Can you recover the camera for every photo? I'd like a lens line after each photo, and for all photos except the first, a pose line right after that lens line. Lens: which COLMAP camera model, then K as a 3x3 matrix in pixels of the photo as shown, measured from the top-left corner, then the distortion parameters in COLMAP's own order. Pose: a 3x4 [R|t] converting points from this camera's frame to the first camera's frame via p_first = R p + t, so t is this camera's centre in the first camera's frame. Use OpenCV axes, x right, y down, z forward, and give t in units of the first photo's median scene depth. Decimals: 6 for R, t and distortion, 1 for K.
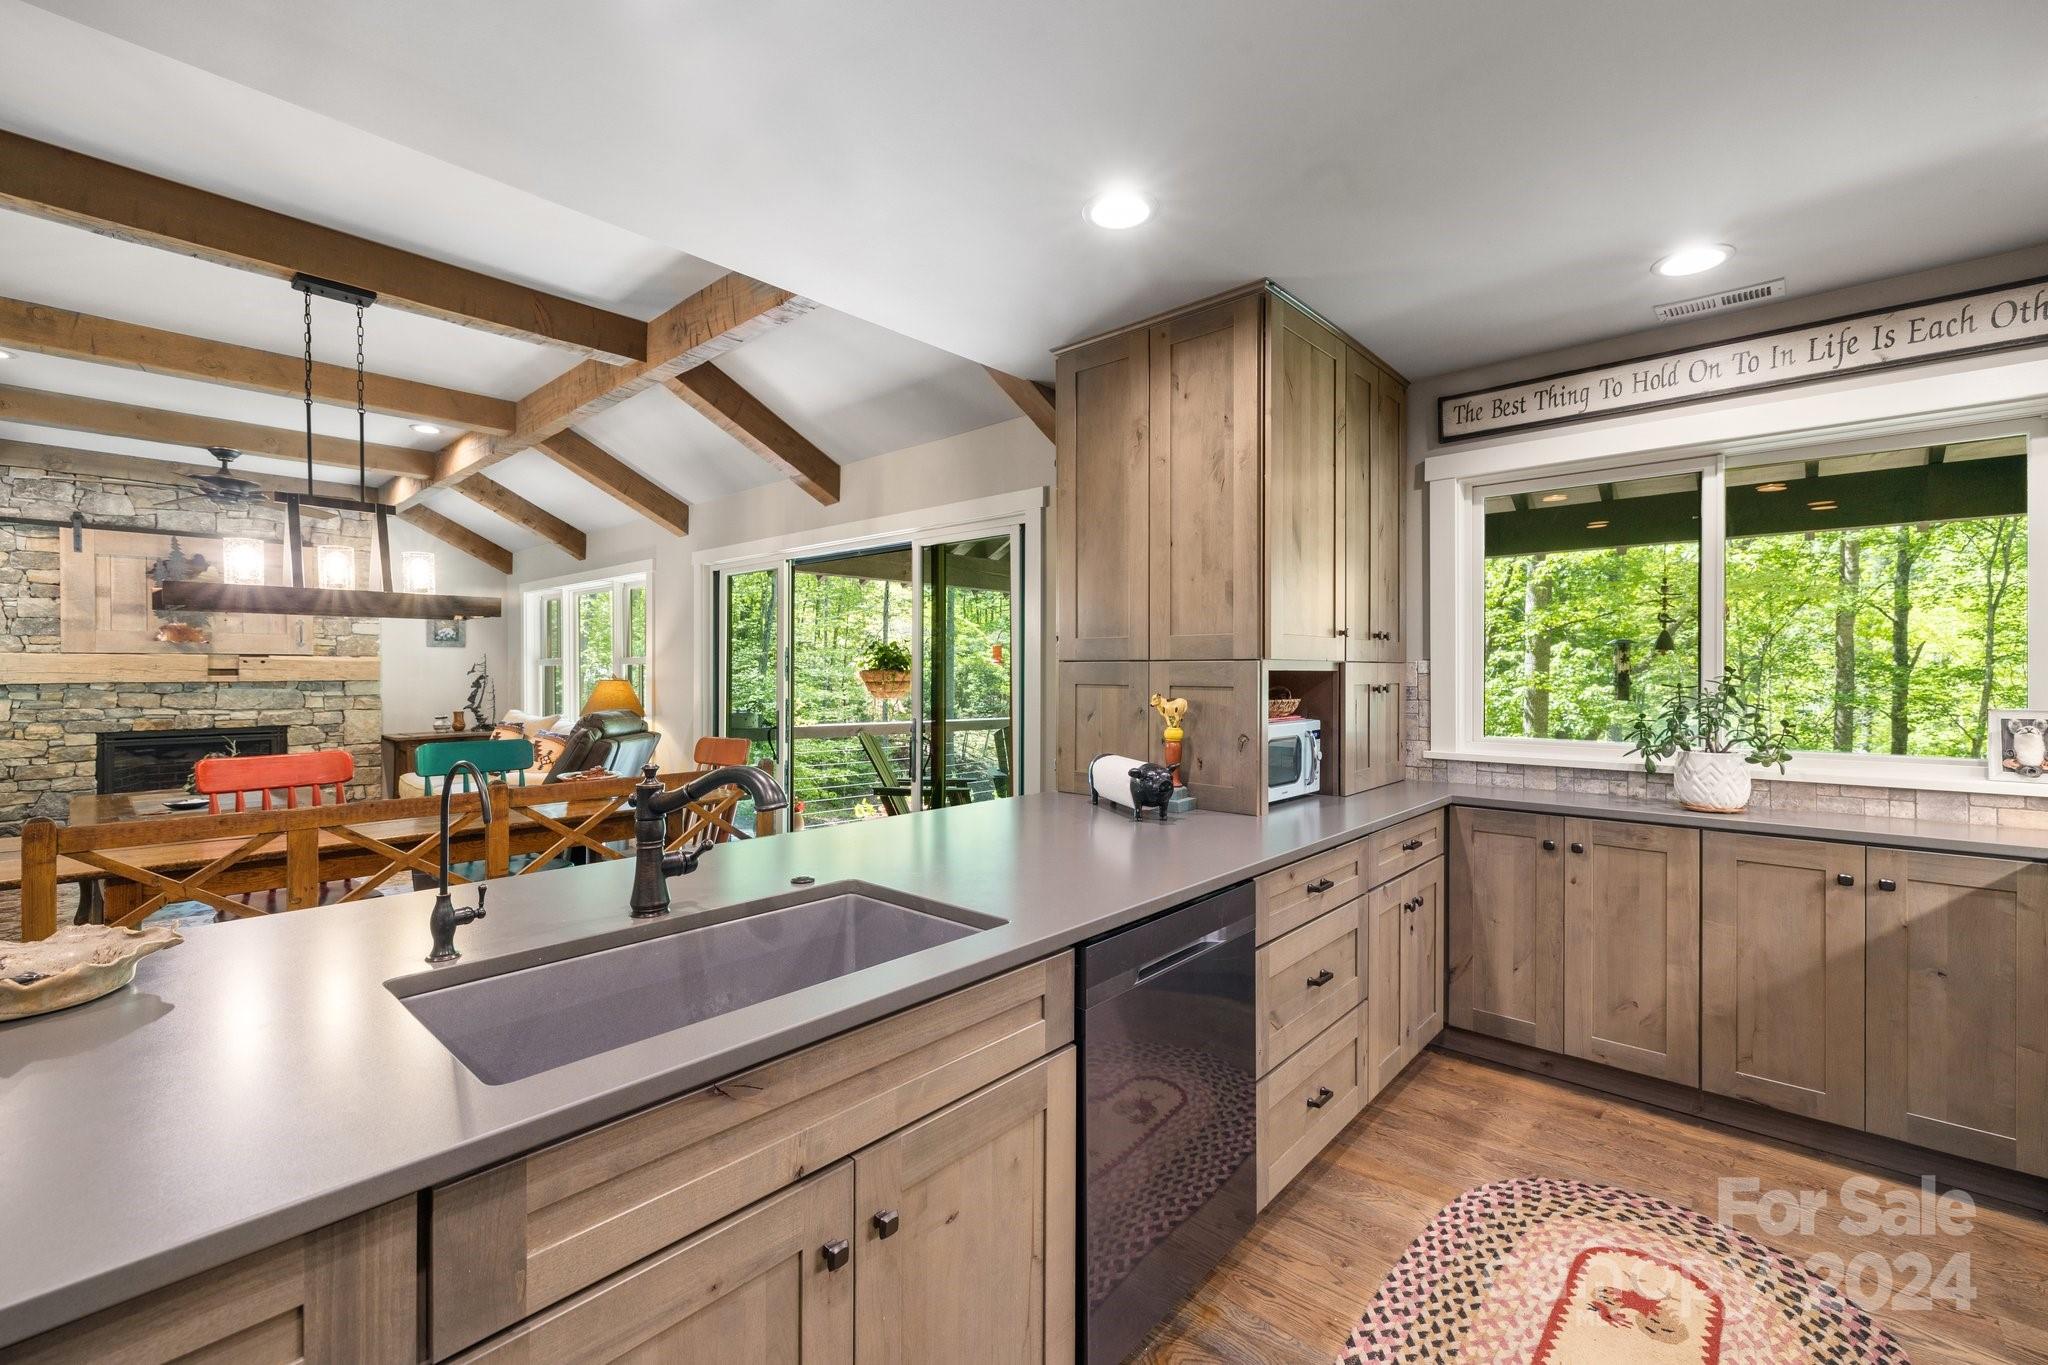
lens RADIAL K [[863.0, 0, 1031.4], [0, 863.0, 674.3], [0, 0, 1]] dist [0.004022, -0.000619]
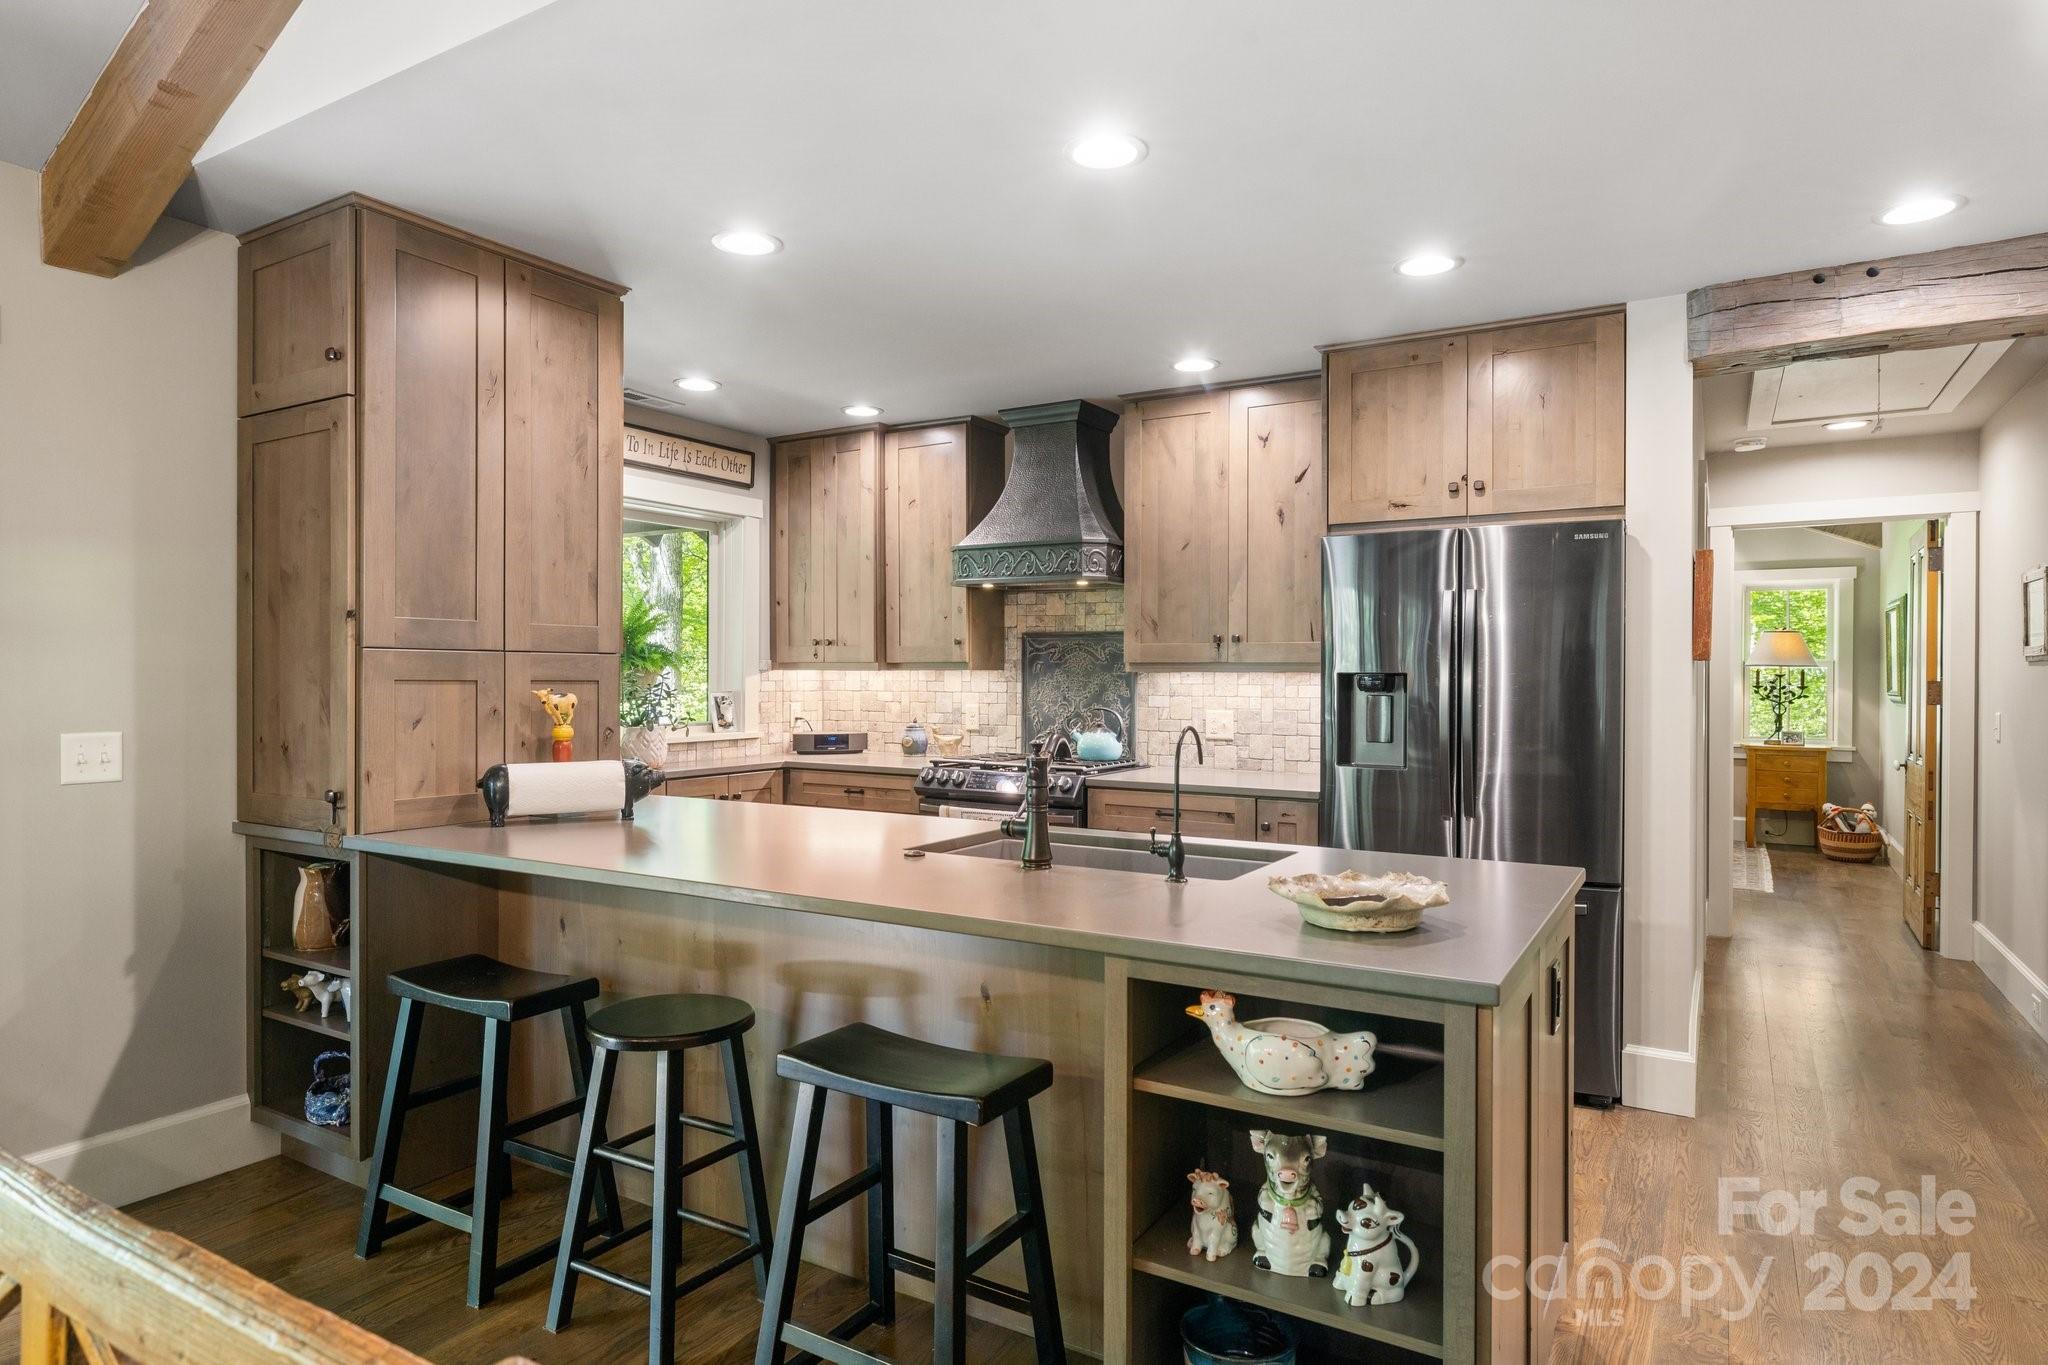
lens RADIAL K [[1169.5, 0, 1030.9], [0, 1169.5, 685.2], [0, 0, 1]] dist [0.003719, -0.001419]
pose [[-0.193667, -0.008280, 0.981032, -0.918003], [0.000255, 0.999964, 0.008490, 0.006742], [-0.981067, 0.001894, -0.193658, 0.603324]]
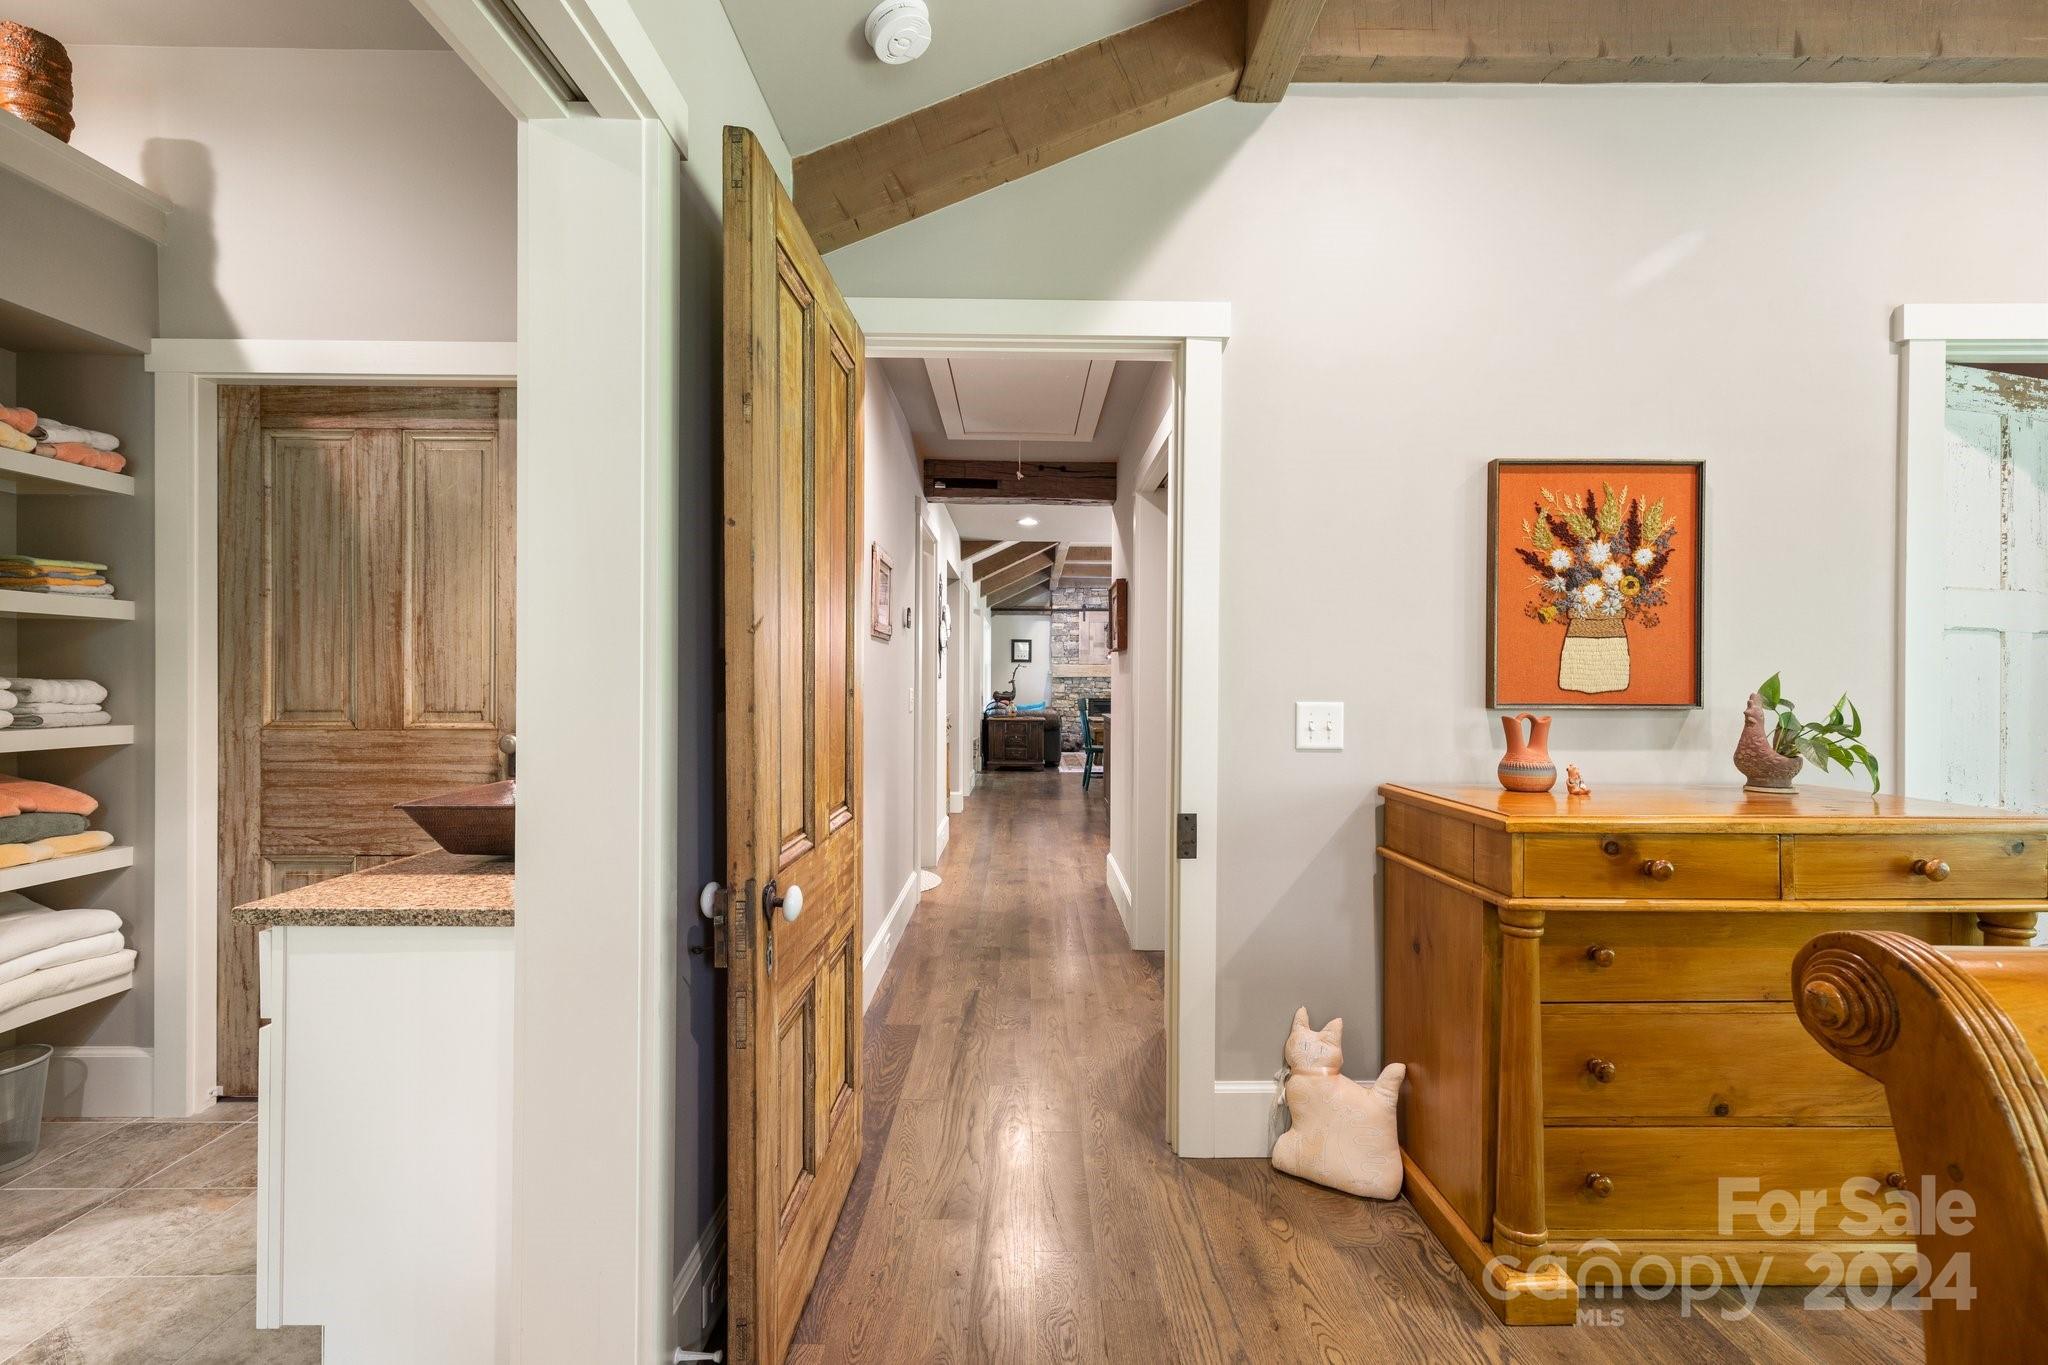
lens RADIAL K [[863.0, 0, 1029.2], [0, 863.0, 681.0], [0, 0, 1]] dist [0.004022, -0.000619]
pose [[0.675259, 0.009131, -0.737524, 1.021118], [-0.009337, 0.999949, 0.003832, 0.026193], [0.737522, 0.004299, 0.675310, -1.332112]]
